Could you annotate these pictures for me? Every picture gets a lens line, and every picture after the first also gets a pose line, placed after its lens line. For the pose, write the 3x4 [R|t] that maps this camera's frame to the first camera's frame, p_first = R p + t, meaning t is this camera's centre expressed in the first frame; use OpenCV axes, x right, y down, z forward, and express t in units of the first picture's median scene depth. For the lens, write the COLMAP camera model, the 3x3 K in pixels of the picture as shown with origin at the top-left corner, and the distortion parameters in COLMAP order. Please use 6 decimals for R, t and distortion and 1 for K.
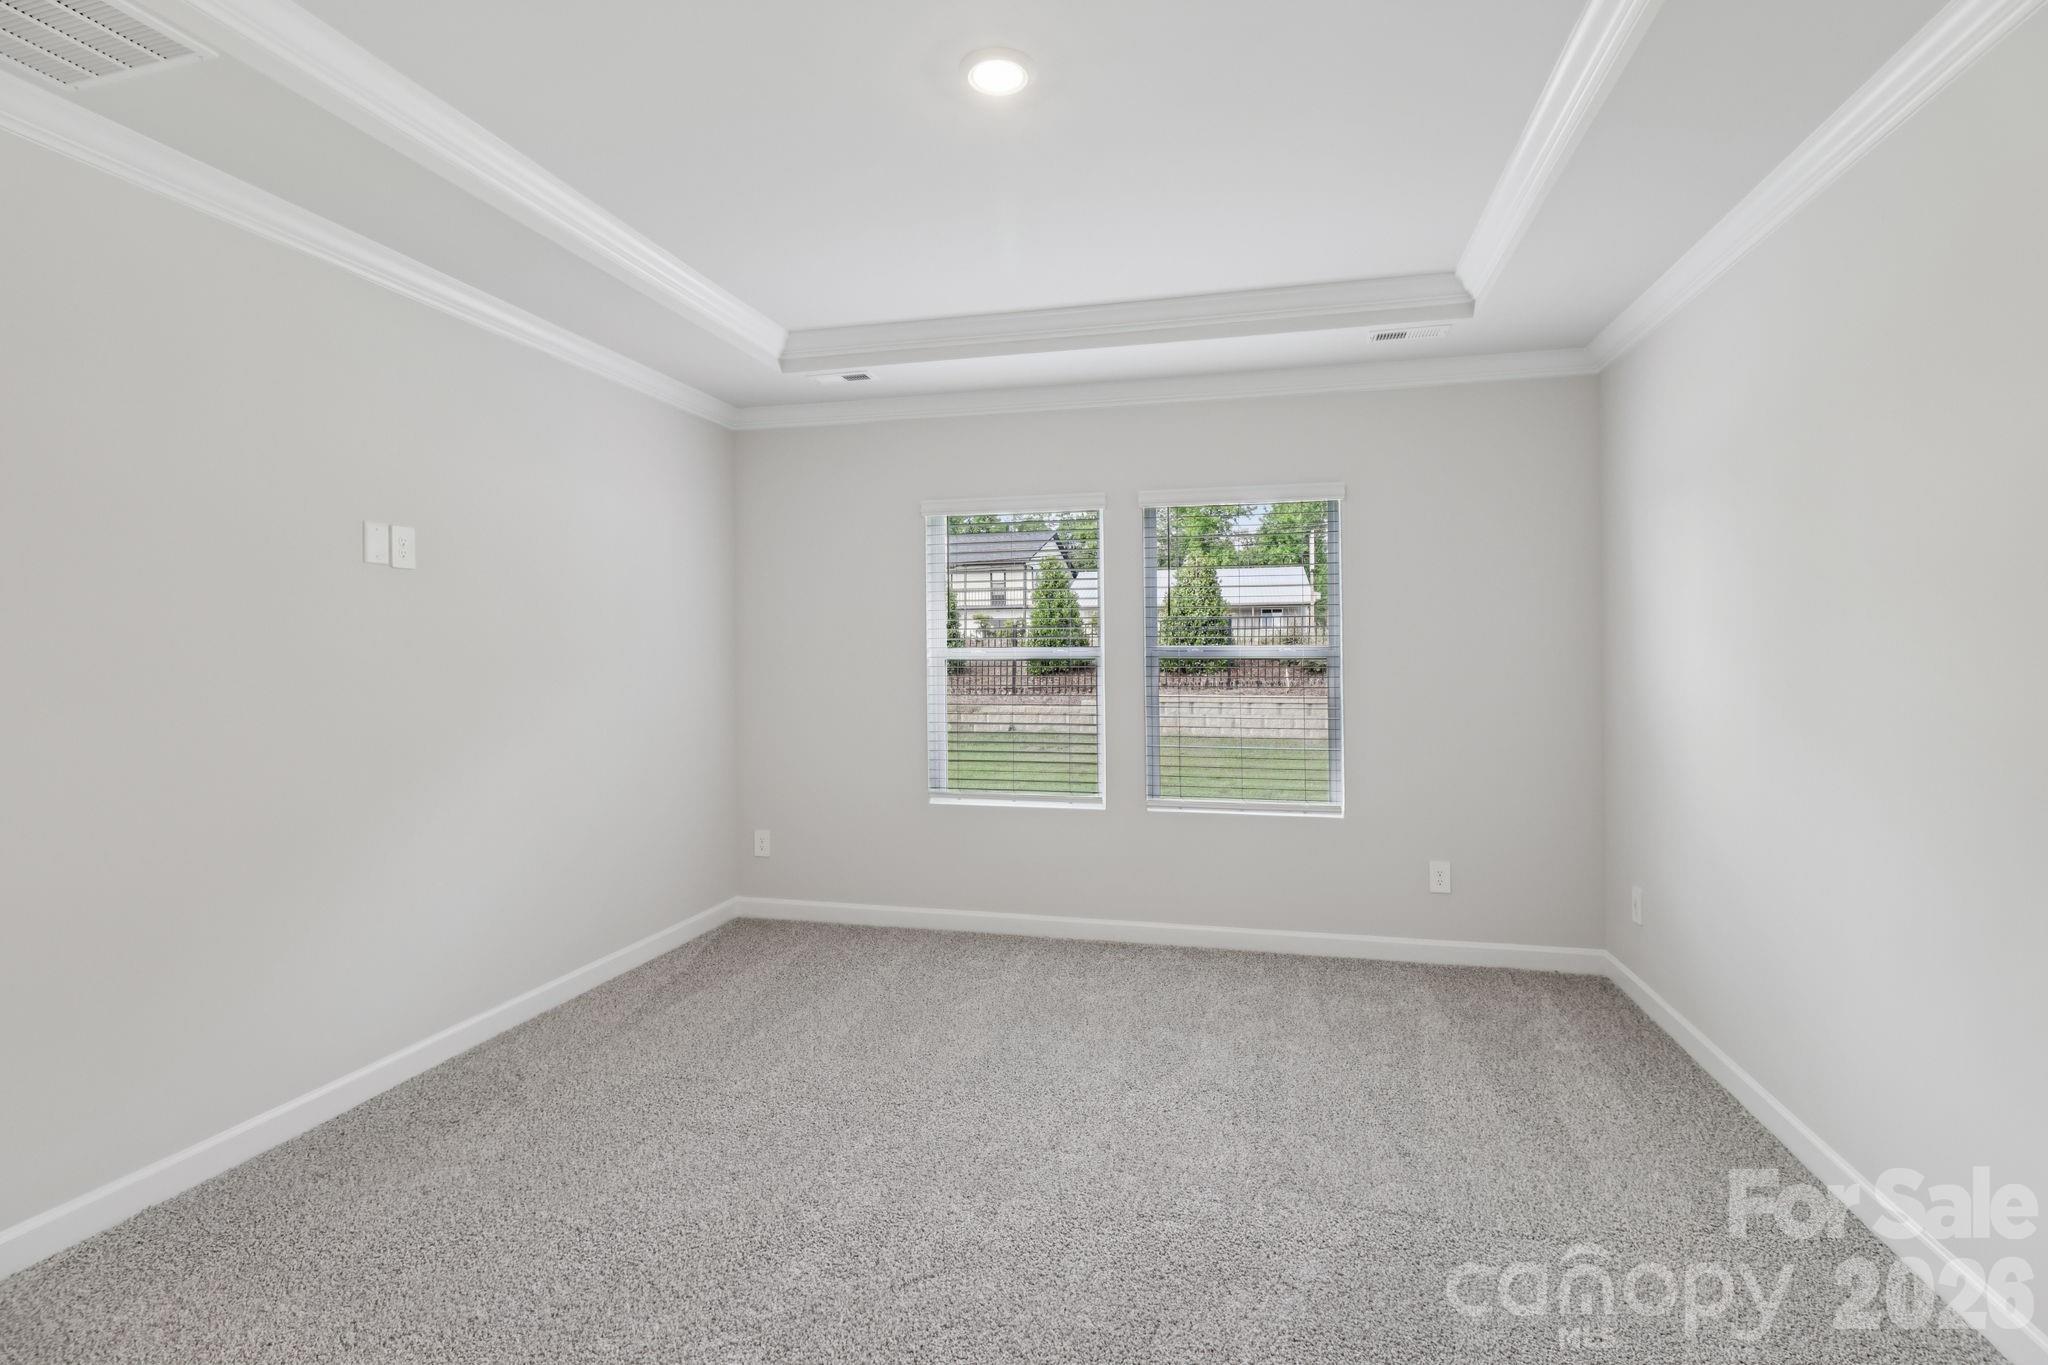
lens RADIAL K [[960.2, 0, 1029.1], [0, 960.2, 662.2], [0, 0, 1]] dist [0.005559, -0.012855]
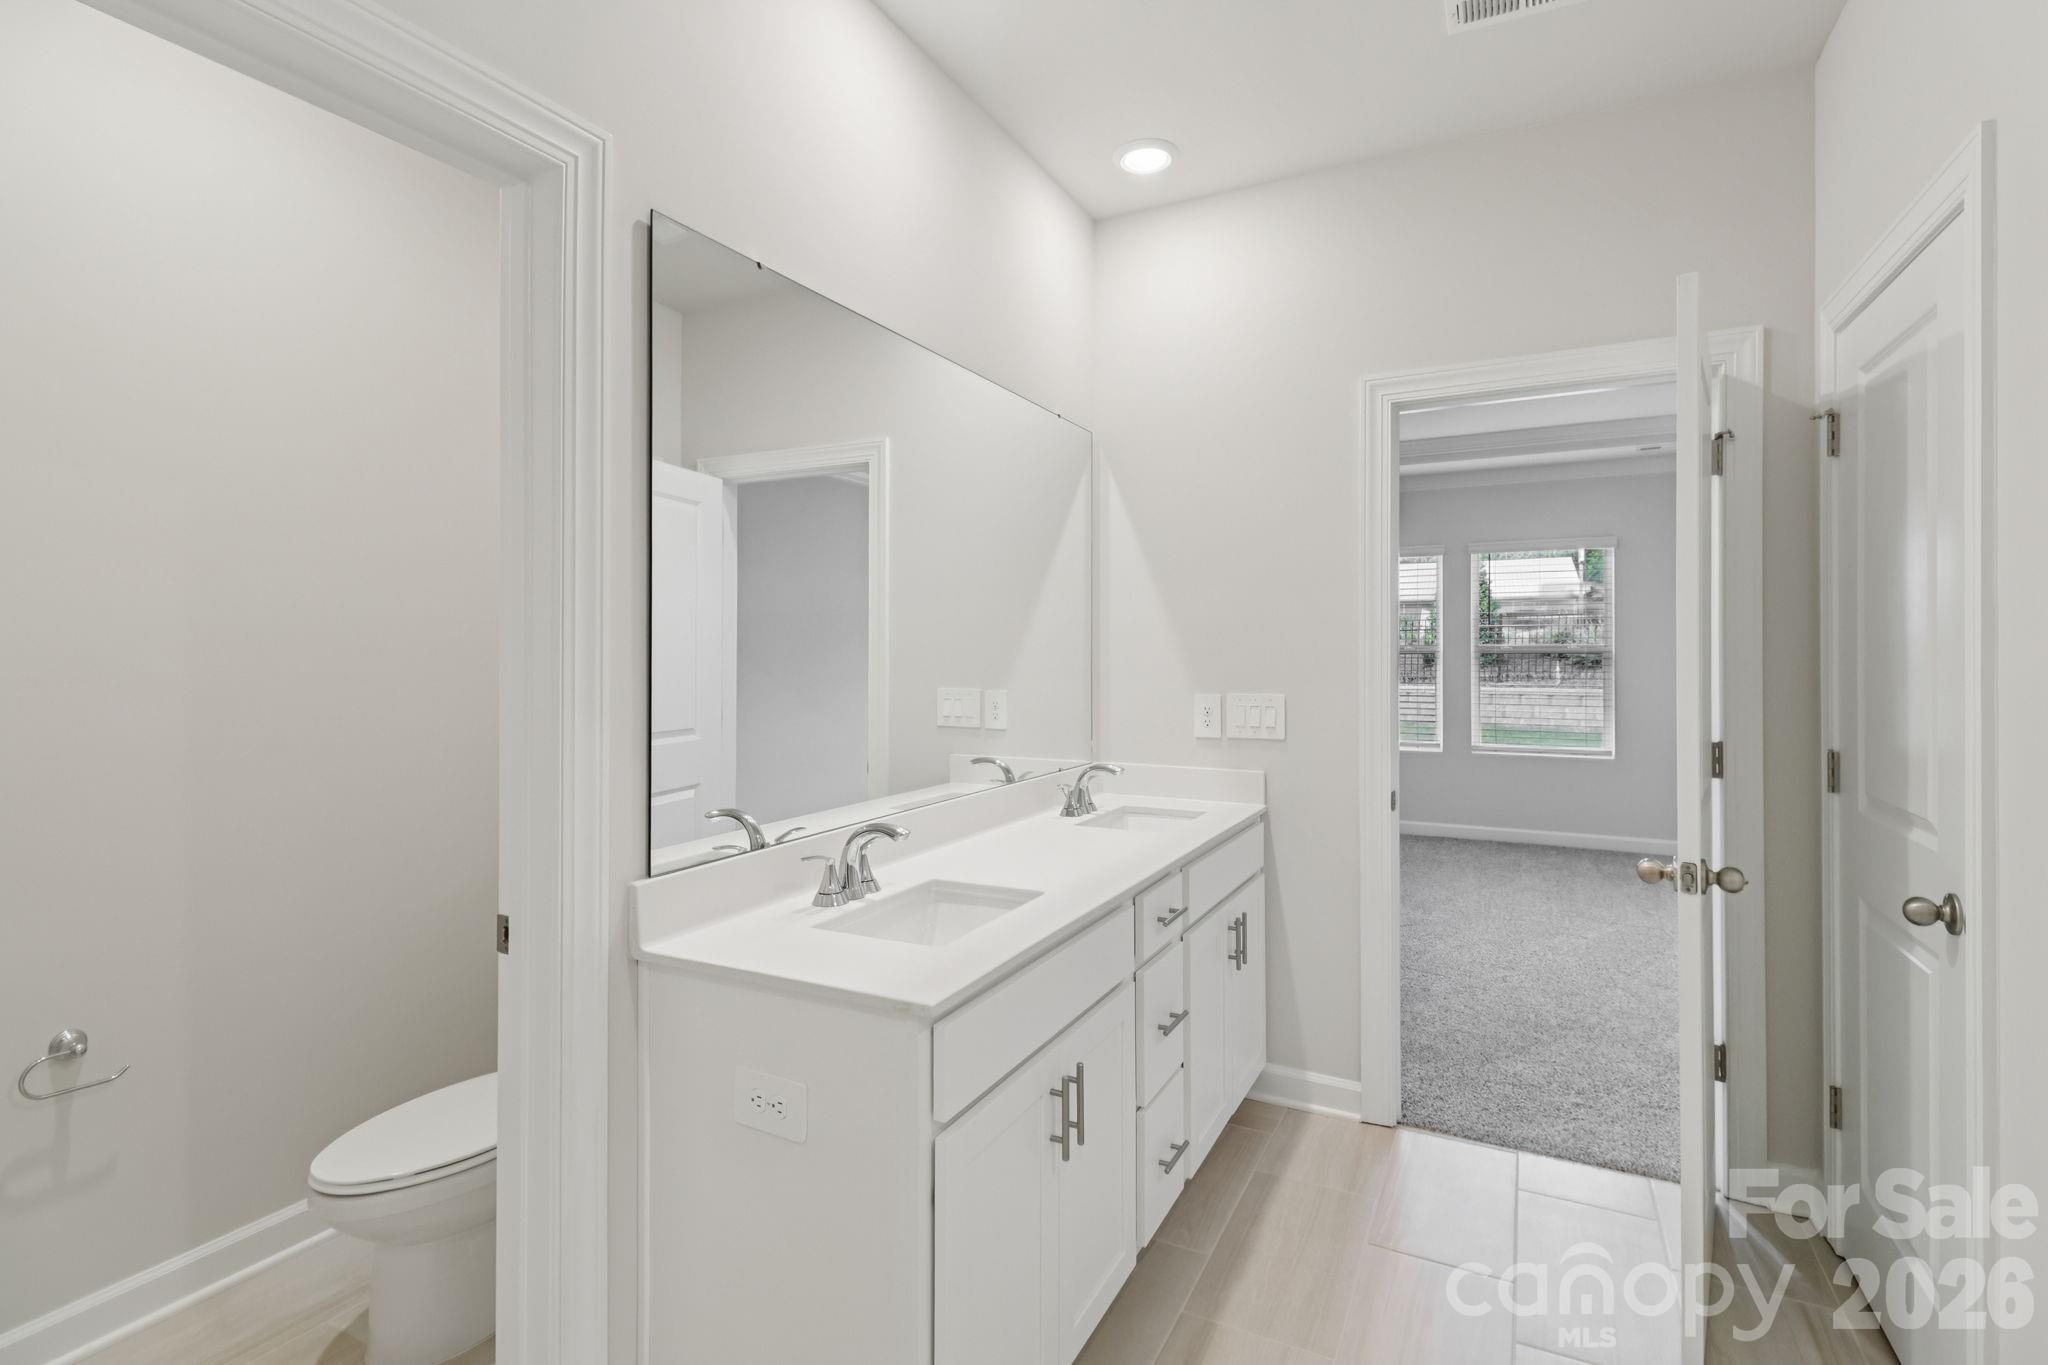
lens RADIAL K [[960.2, 0, 1029.1], [0, 960.2, 662.2], [0, 0, 1]] dist [0.005559, -0.012855]
pose [[0.972917, 0.003910, -0.231121, -0.062377], [-0.002597, 0.999979, 0.005988, 0.000875], [0.231139, -0.005226, 0.972907, -0.193854]]
